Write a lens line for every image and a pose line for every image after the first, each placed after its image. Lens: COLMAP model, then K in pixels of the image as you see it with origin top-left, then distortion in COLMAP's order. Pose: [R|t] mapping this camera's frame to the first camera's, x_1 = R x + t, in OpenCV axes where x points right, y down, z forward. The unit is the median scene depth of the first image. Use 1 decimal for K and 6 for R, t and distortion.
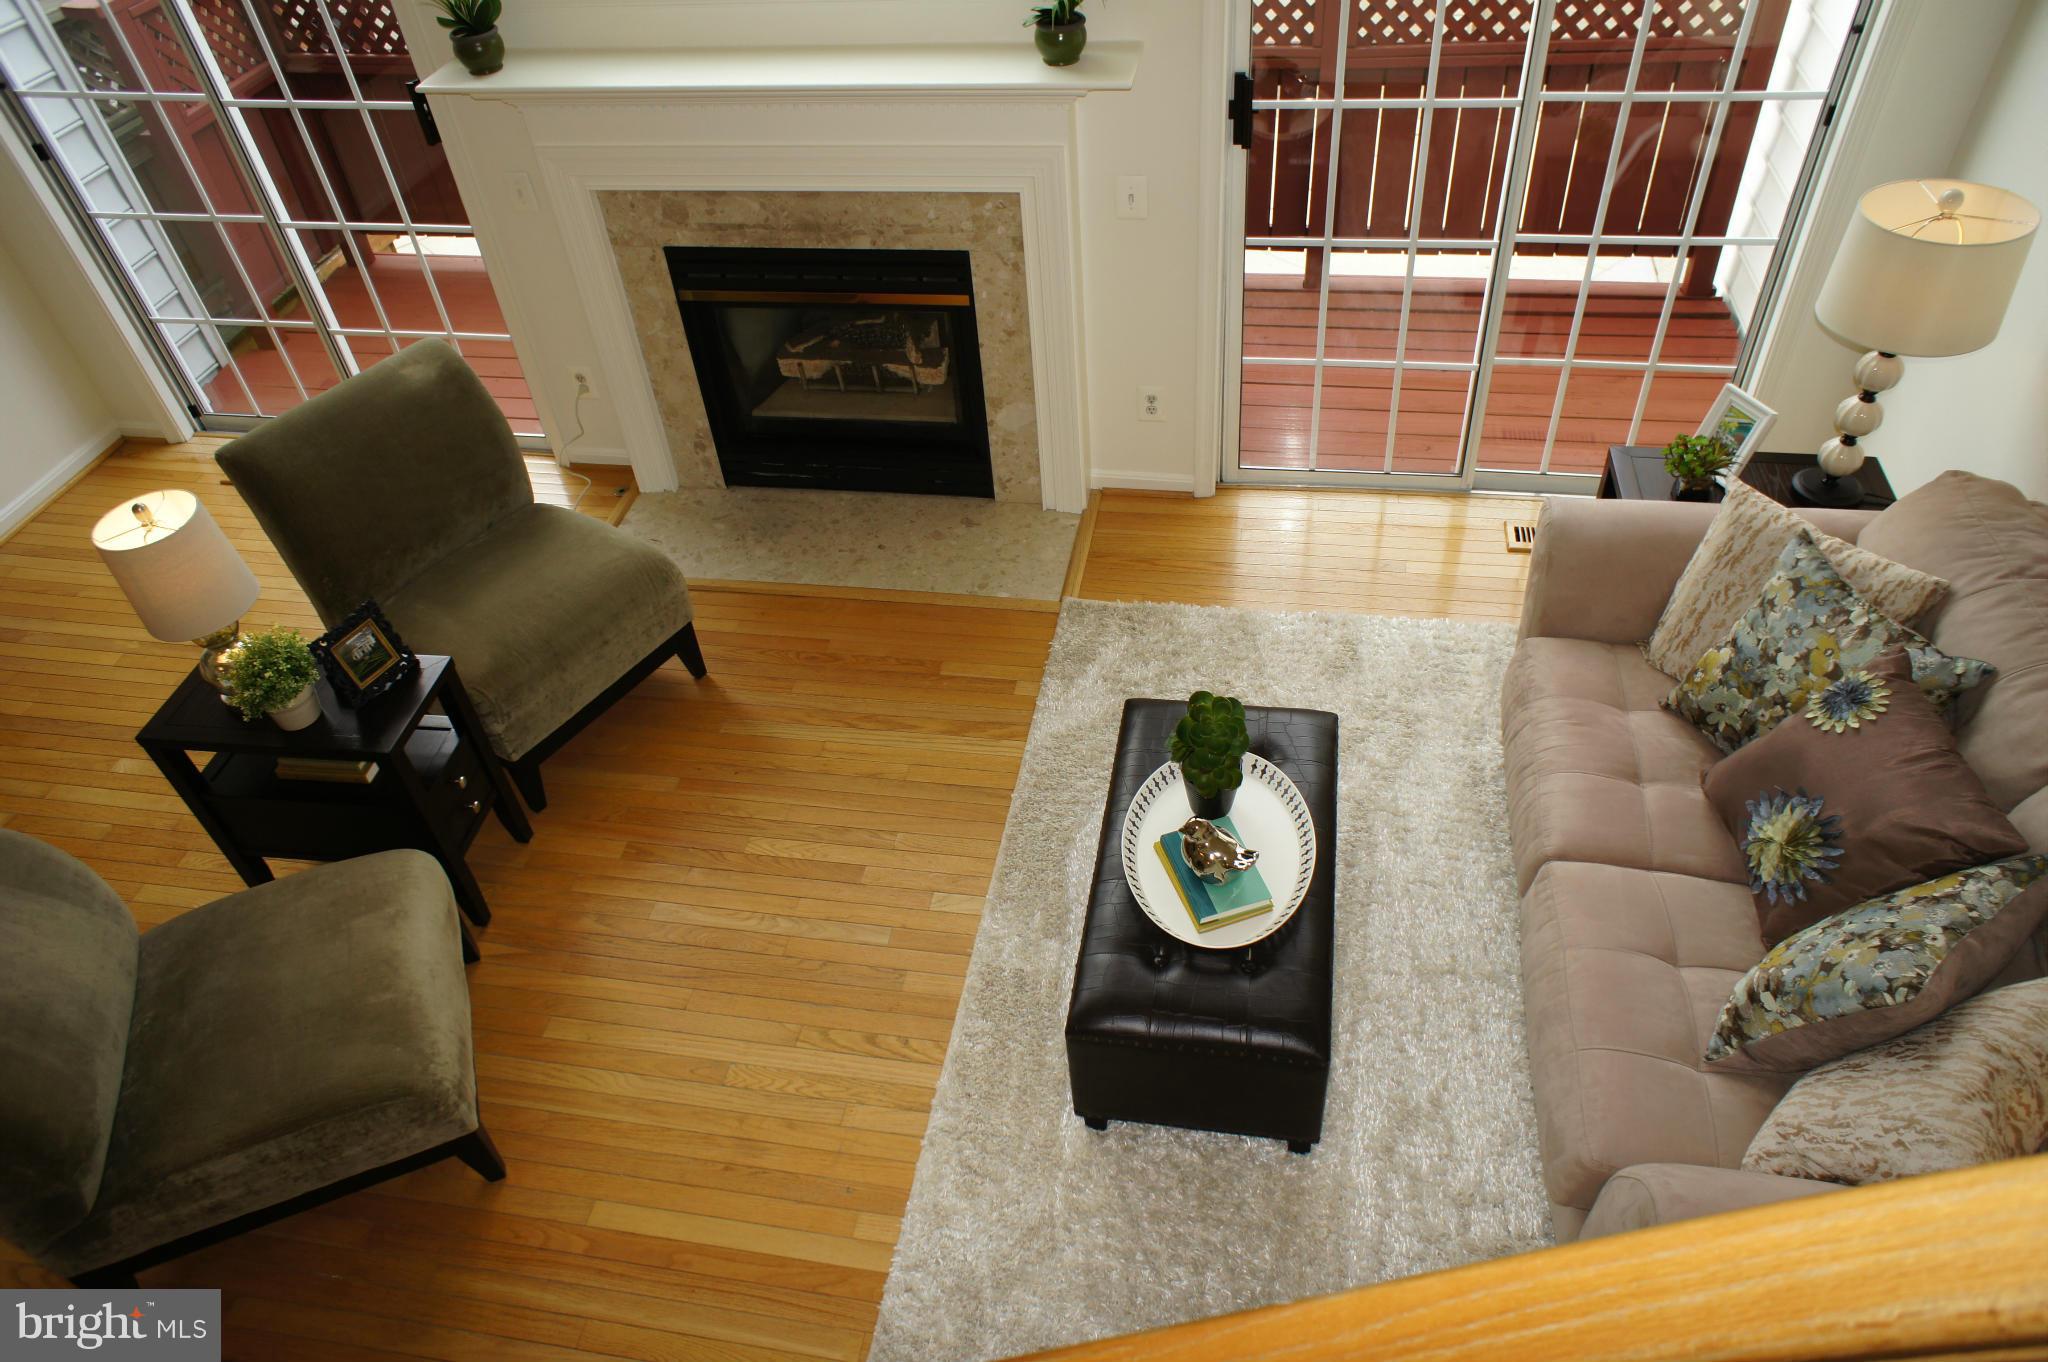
lens RADIAL K [[1385.7, 0, 1015.3], [0, 1385.7, 665.1], [0, 0, 1]] dist [-0.043088, 0.048844]
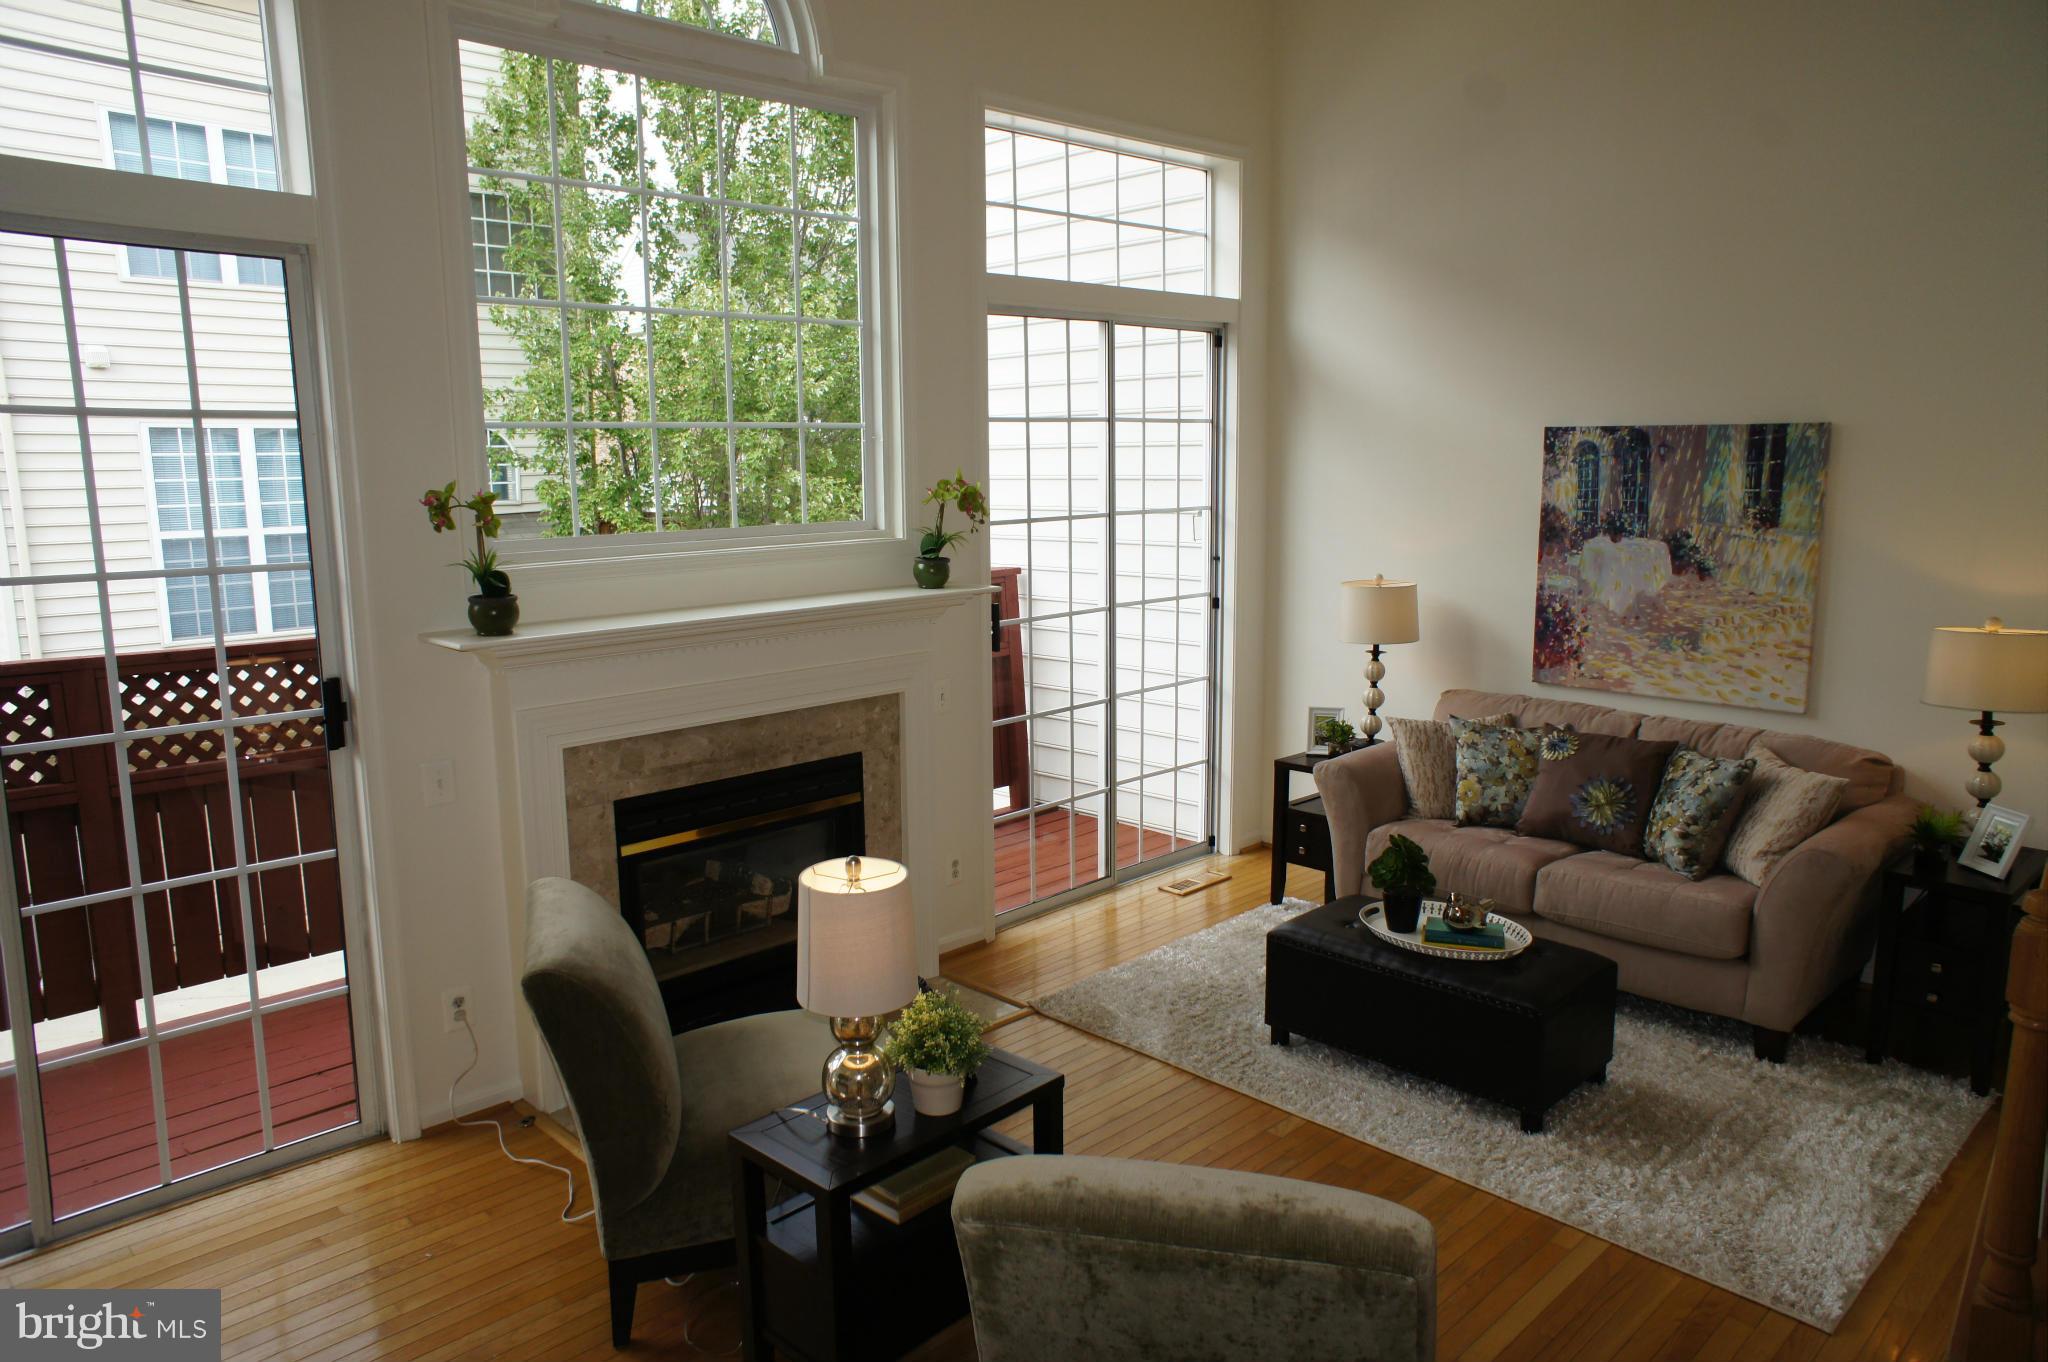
lens RADIAL K [[1385.7, 0, 1018.8], [0, 1385.7, 670.7], [0, 0, 1]] dist [-0.043088, 0.048844]
pose [[0.572731, -0.062769, 0.817337, -0.920471], [0.531996, 0.787034, -0.312342, 0.092802], [-0.623667, 0.613708, 0.484152, 0.281484]]
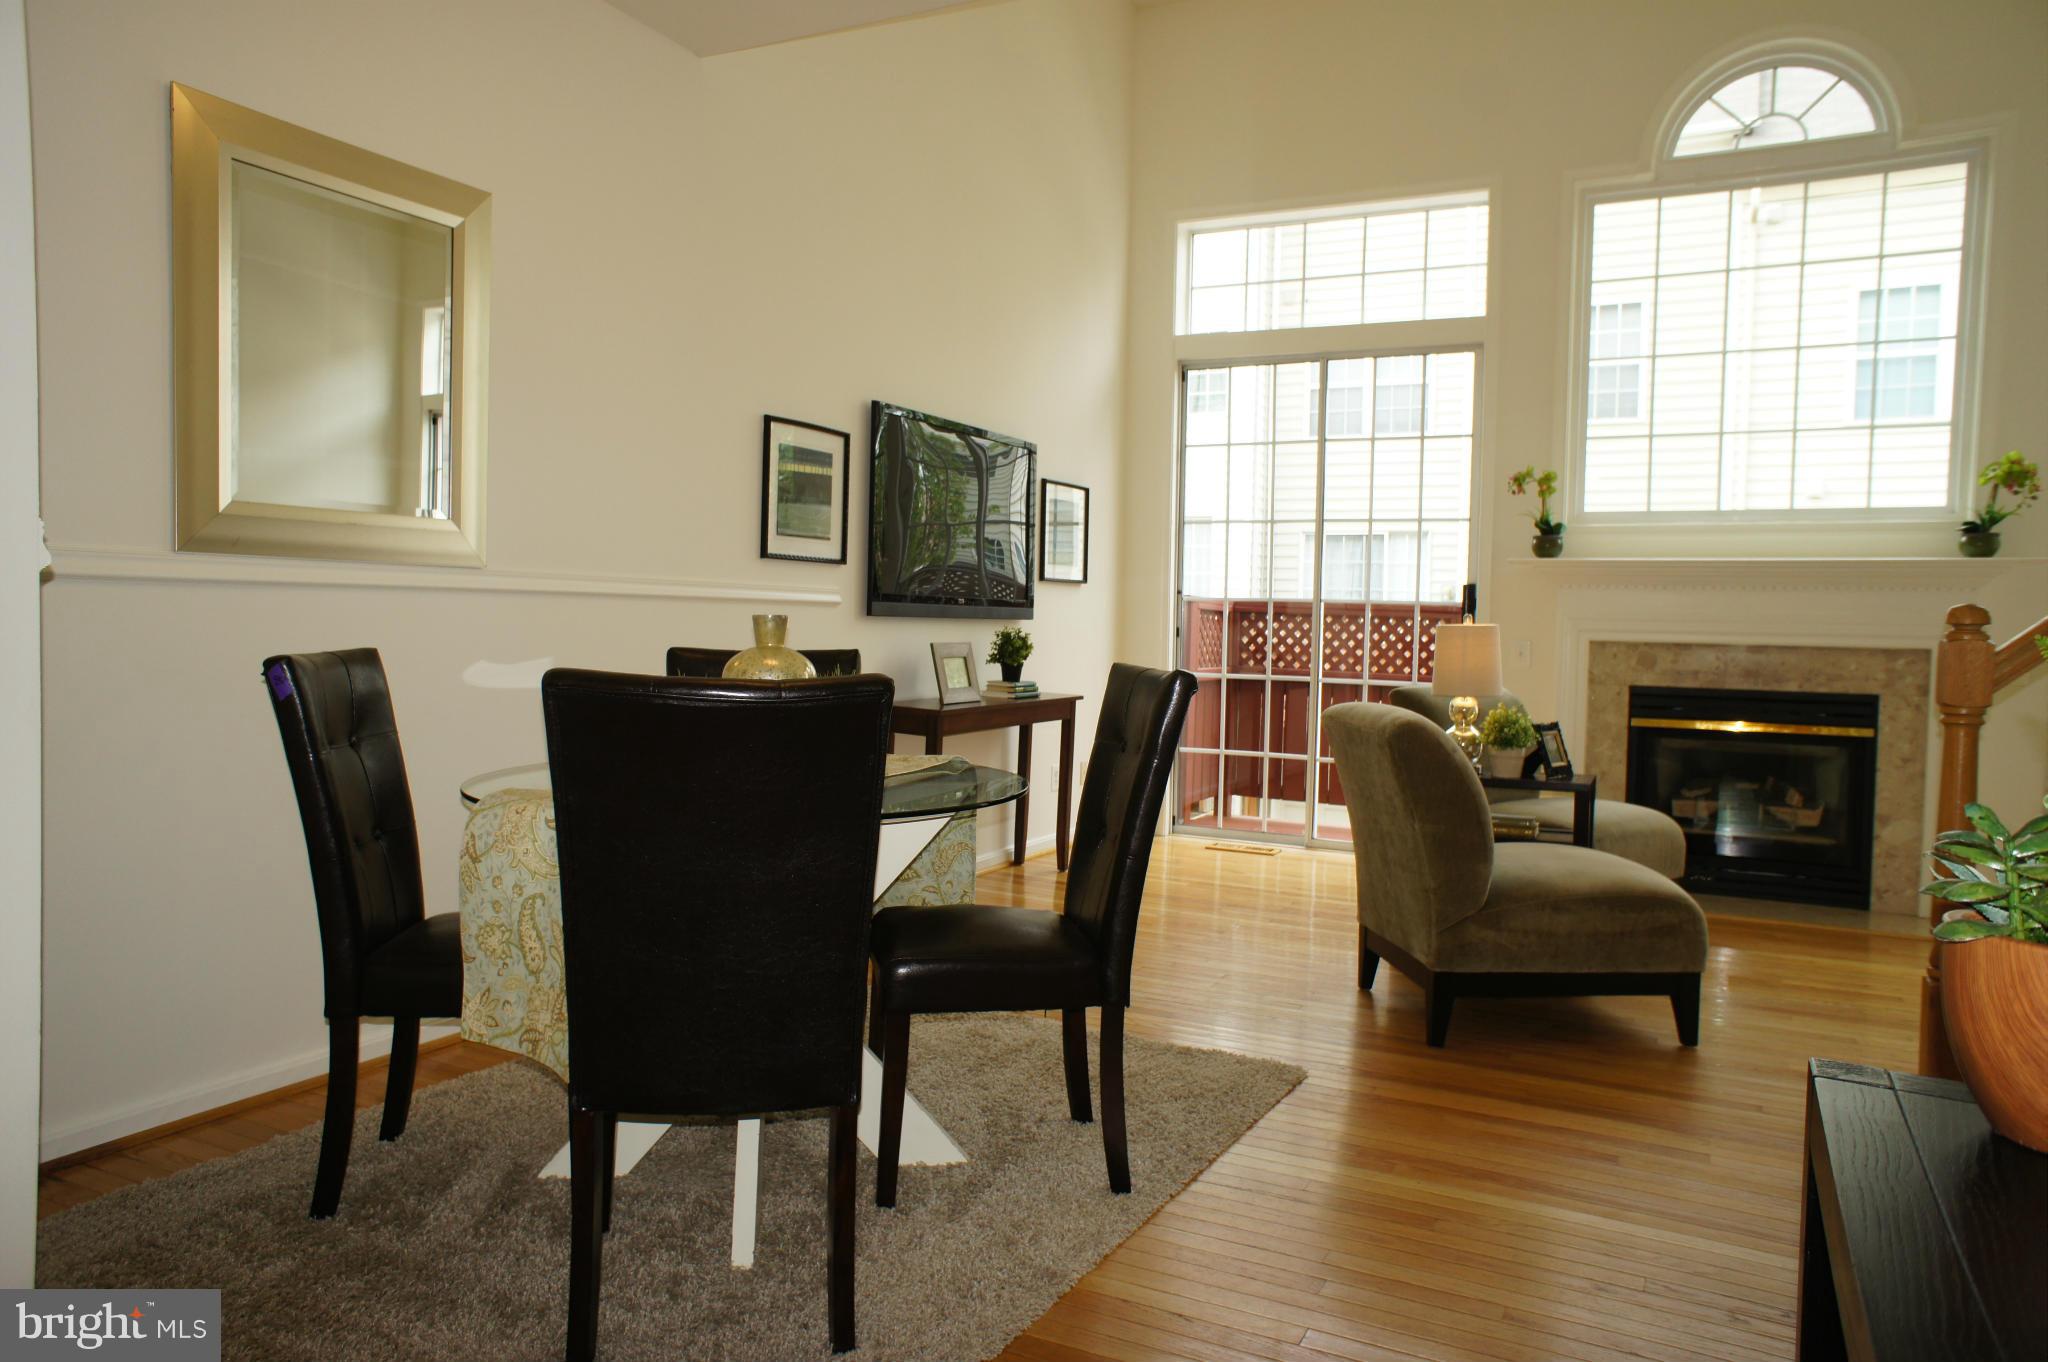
lens RADIAL K [[1385.7, 0, 1024.3], [0, 1385.7, 674.8], [0, 0, 1]] dist [-0.043088, 0.048844]
pose [[0.953427, 0.105285, -0.282652, -0.466123], [-0.262504, 0.751178, -0.605659, 0.755822], [0.148555, 0.651649, 0.743831, -0.190171]]
